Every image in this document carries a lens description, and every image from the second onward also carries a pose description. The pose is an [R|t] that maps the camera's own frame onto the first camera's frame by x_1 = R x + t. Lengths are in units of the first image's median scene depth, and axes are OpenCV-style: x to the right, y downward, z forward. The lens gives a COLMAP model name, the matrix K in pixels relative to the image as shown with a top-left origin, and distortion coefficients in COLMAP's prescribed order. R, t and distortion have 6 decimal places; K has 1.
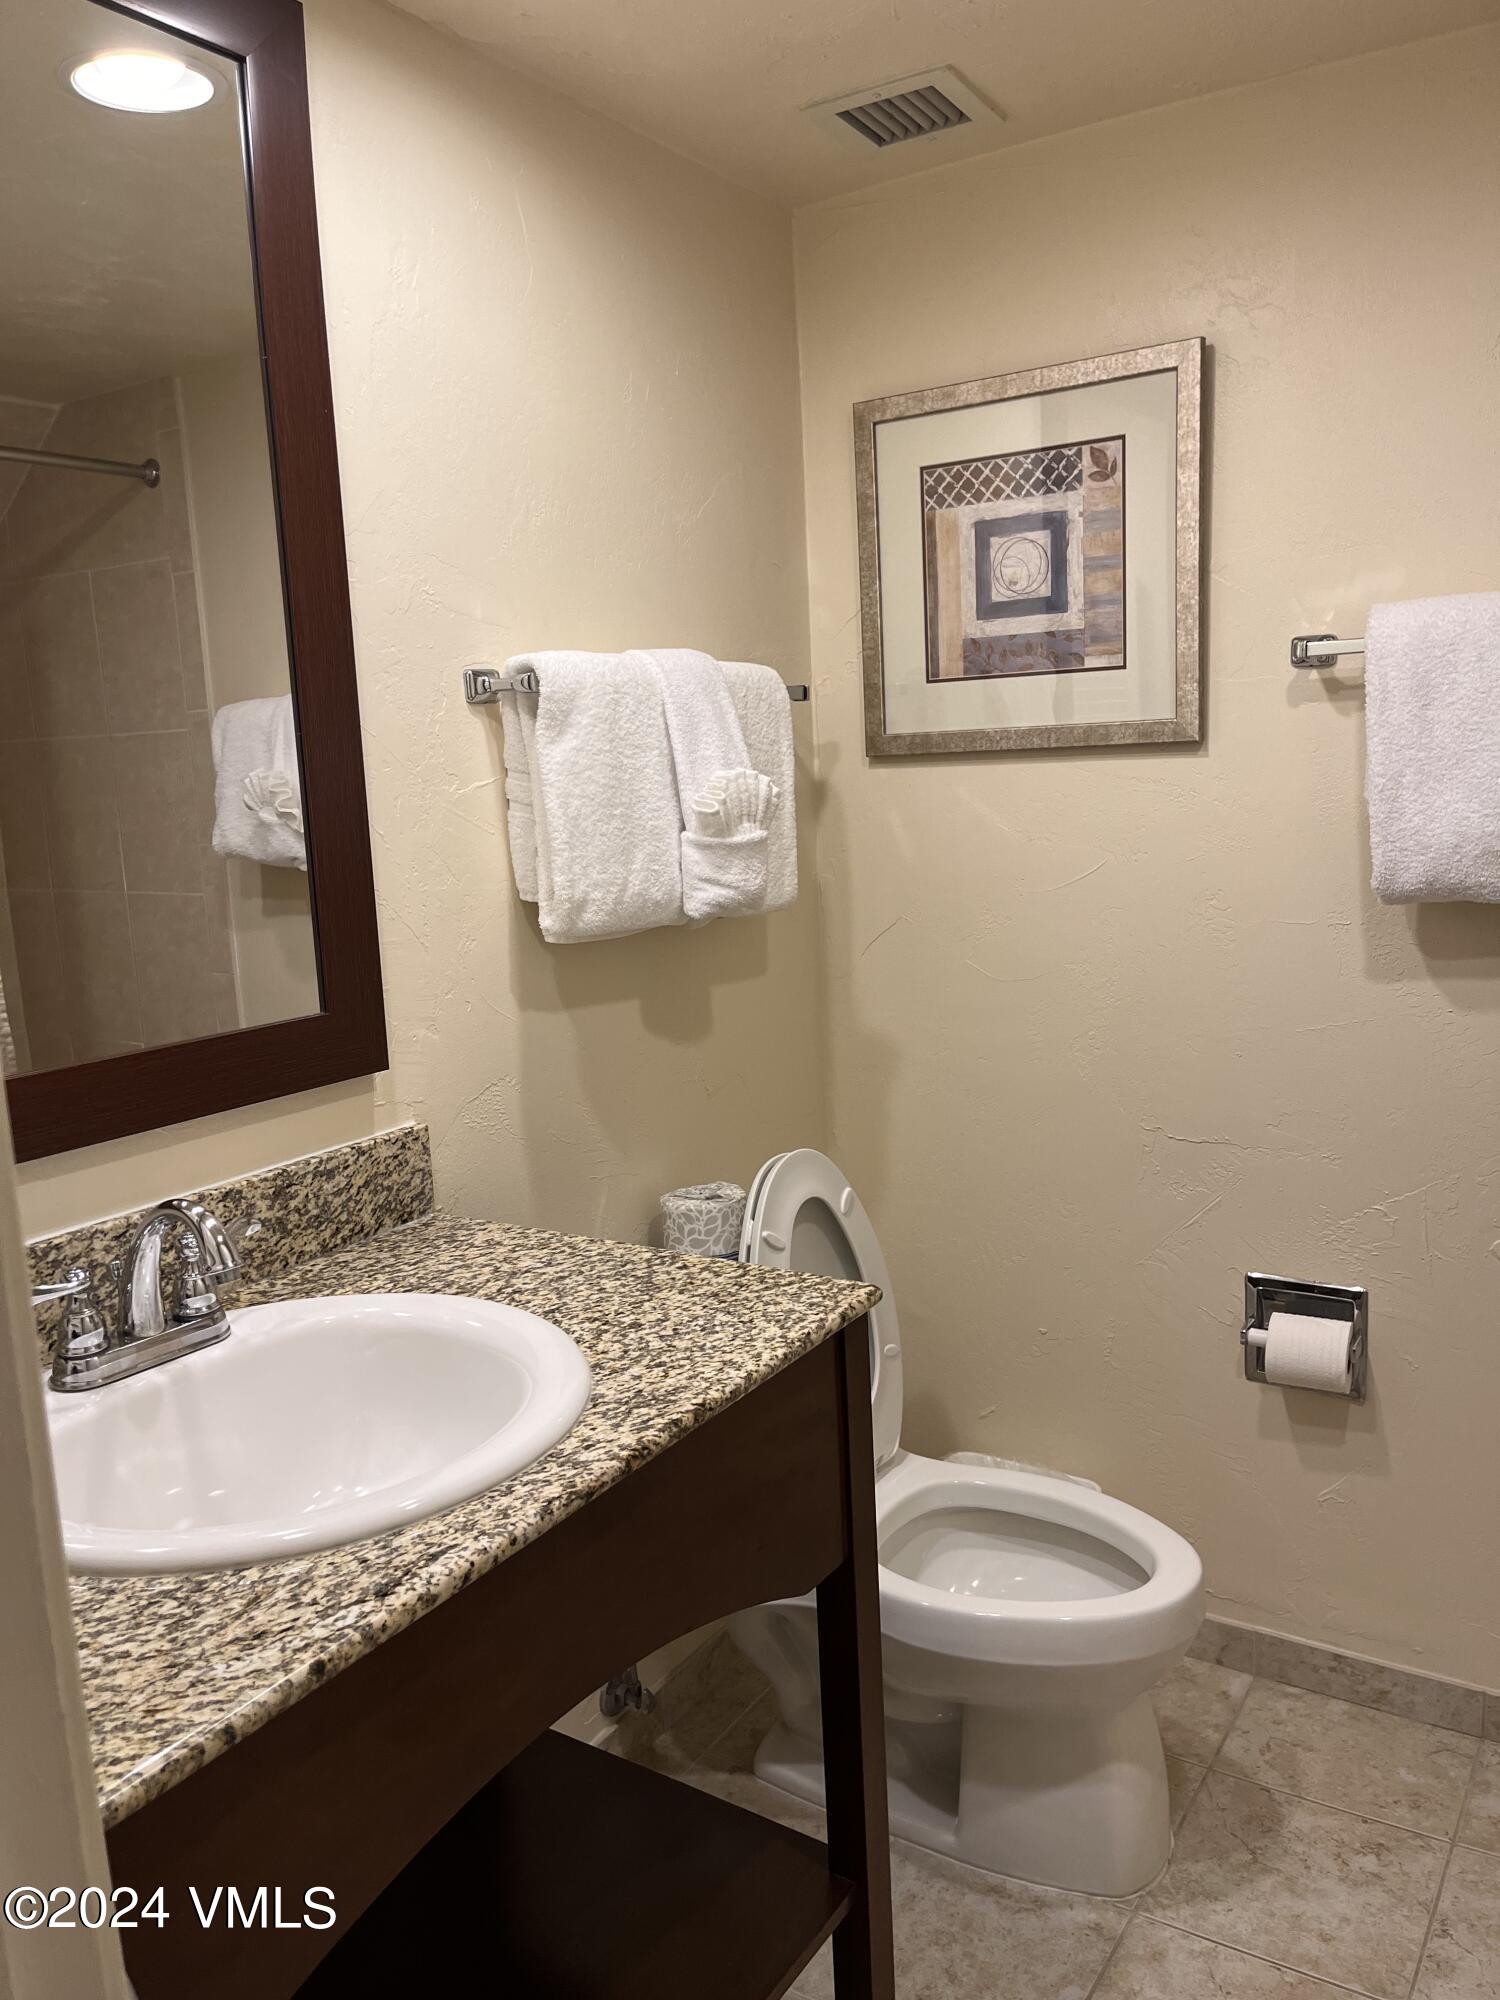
lens RADIAL K [[1520.8, 0, 746.1], [0, 1520.8, 990.7], [0, 0, 1]] dist [0.039943, -0.056949]
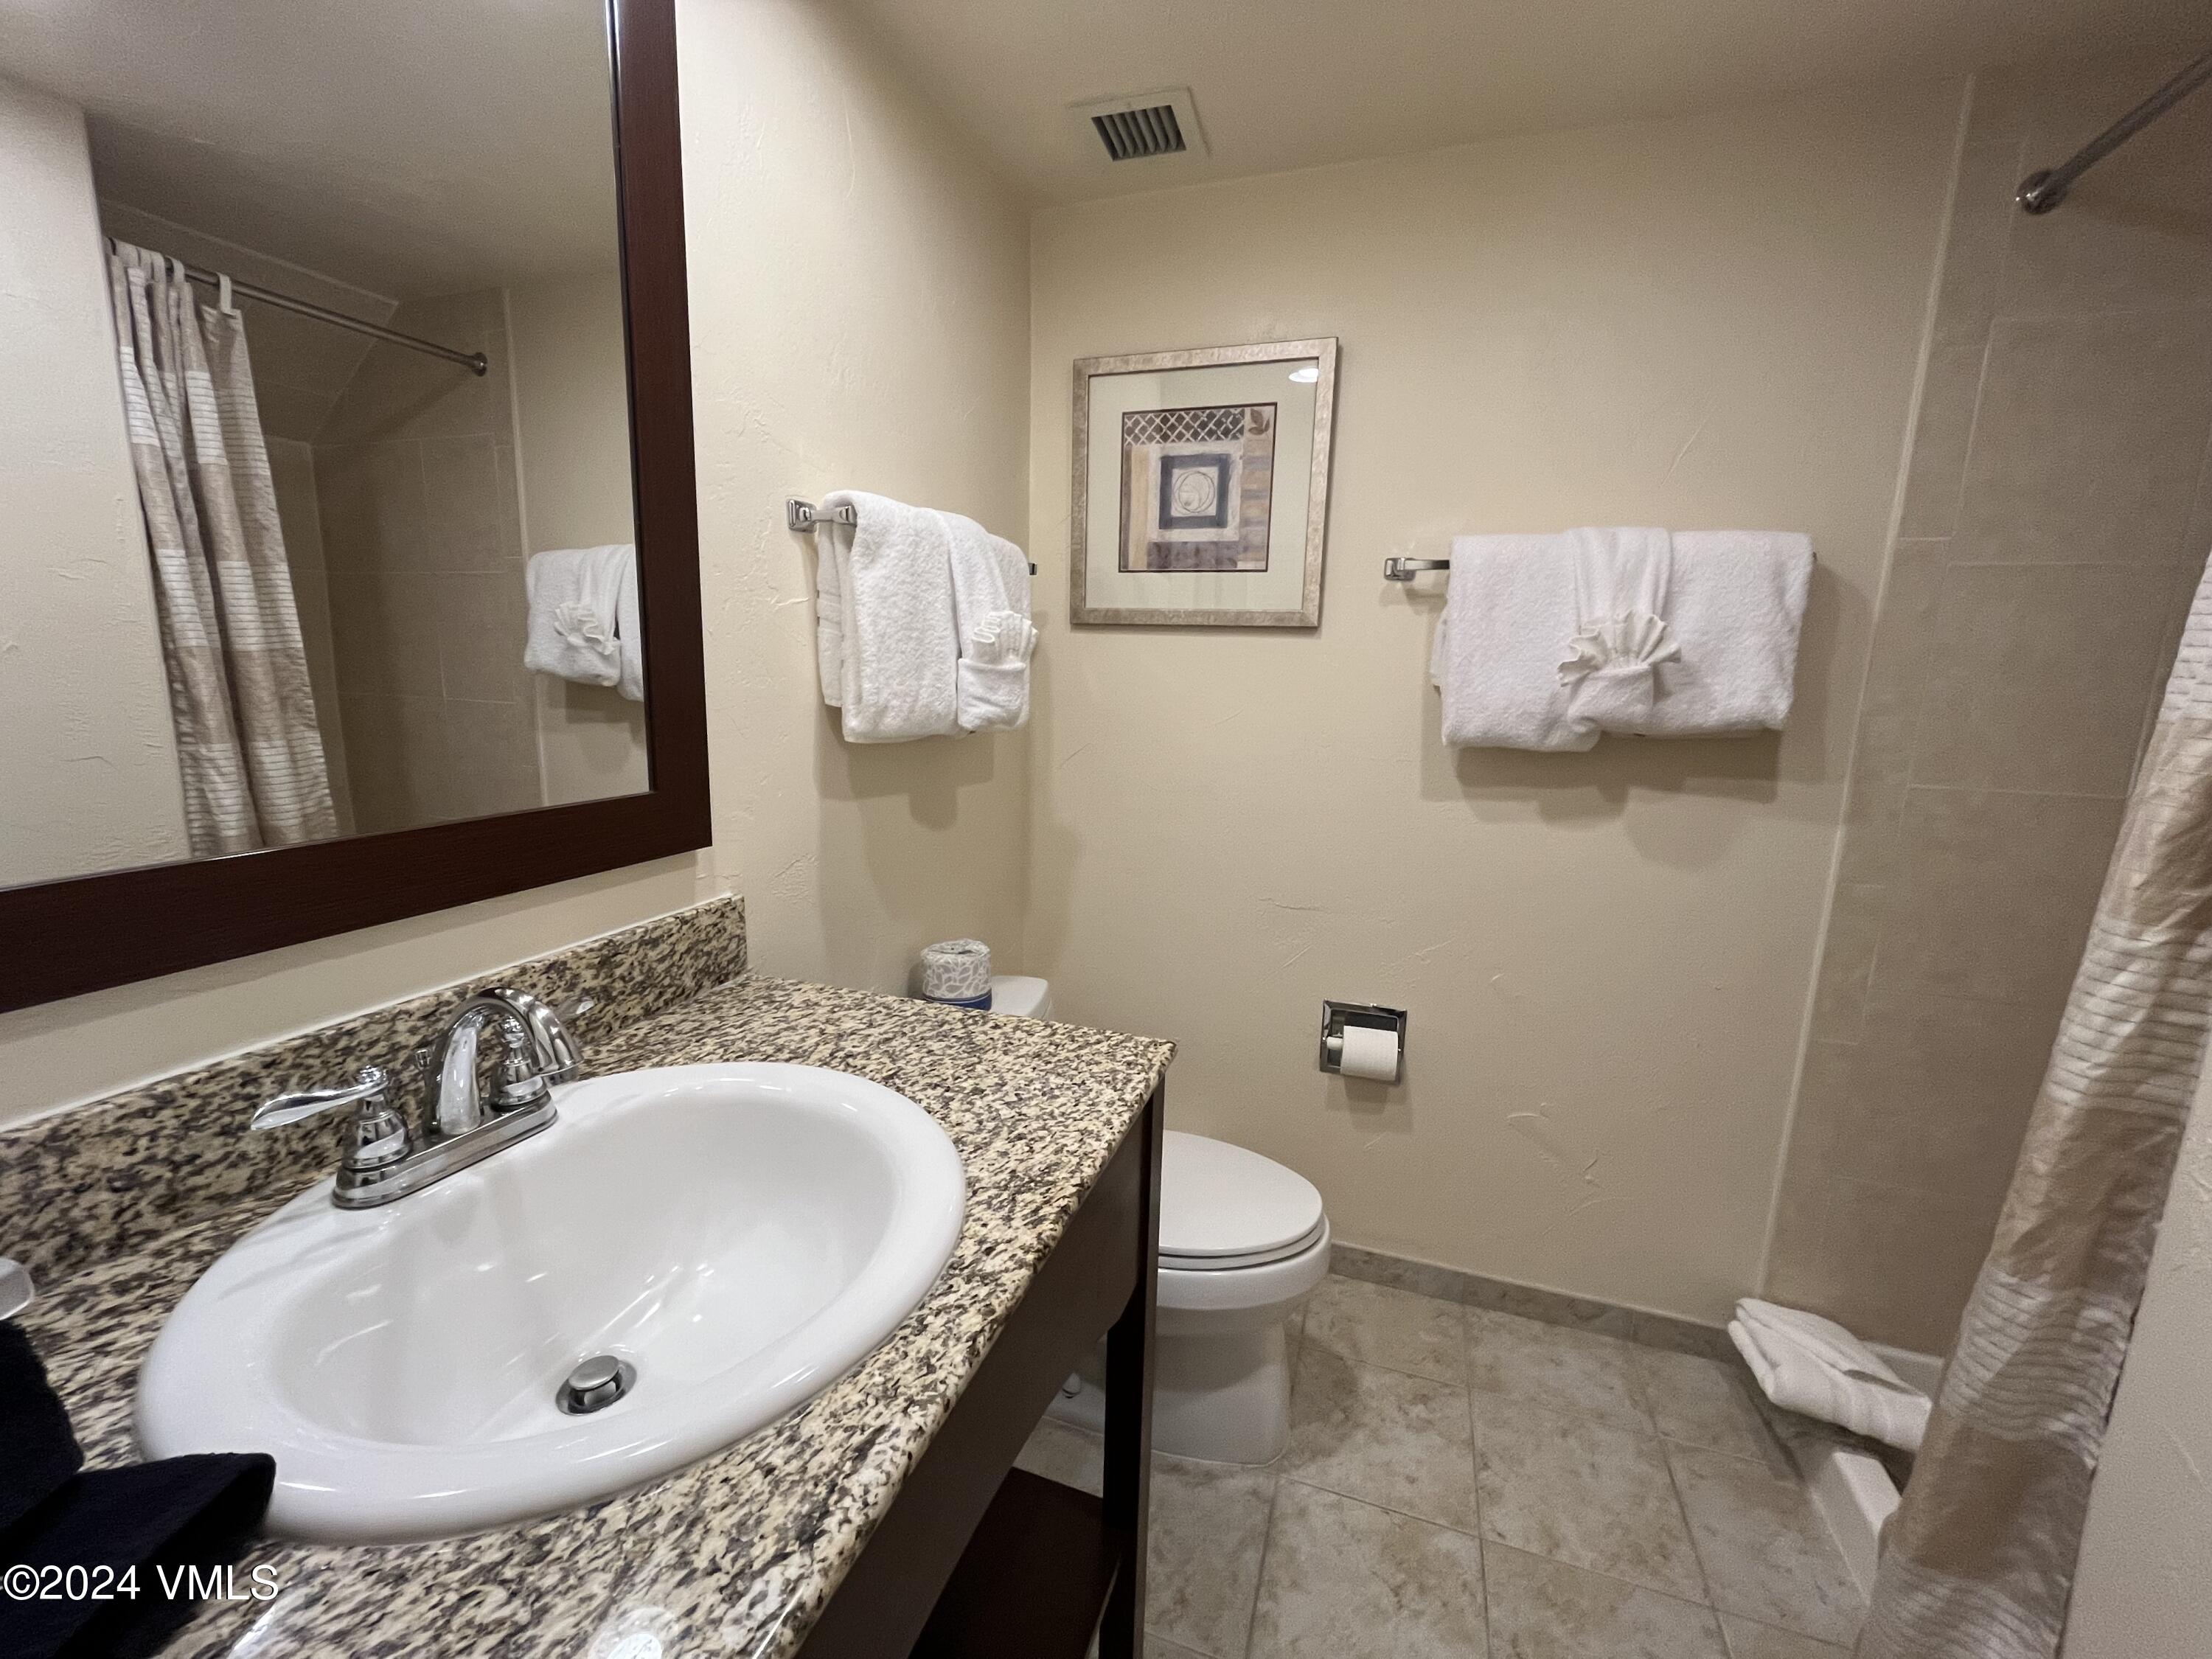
lens RADIAL K [[894.7, 0, 1102.8], [0, 894.7, 819.3], [0, 0, 1]] dist [-0.007730, -0.000397]
pose [[0.968015, 0.030446, 0.249037, -0.111385], [-0.034588, 0.999326, 0.012273, 0.013365], [-0.248495, -0.020494, 0.968416, 0.277922]]
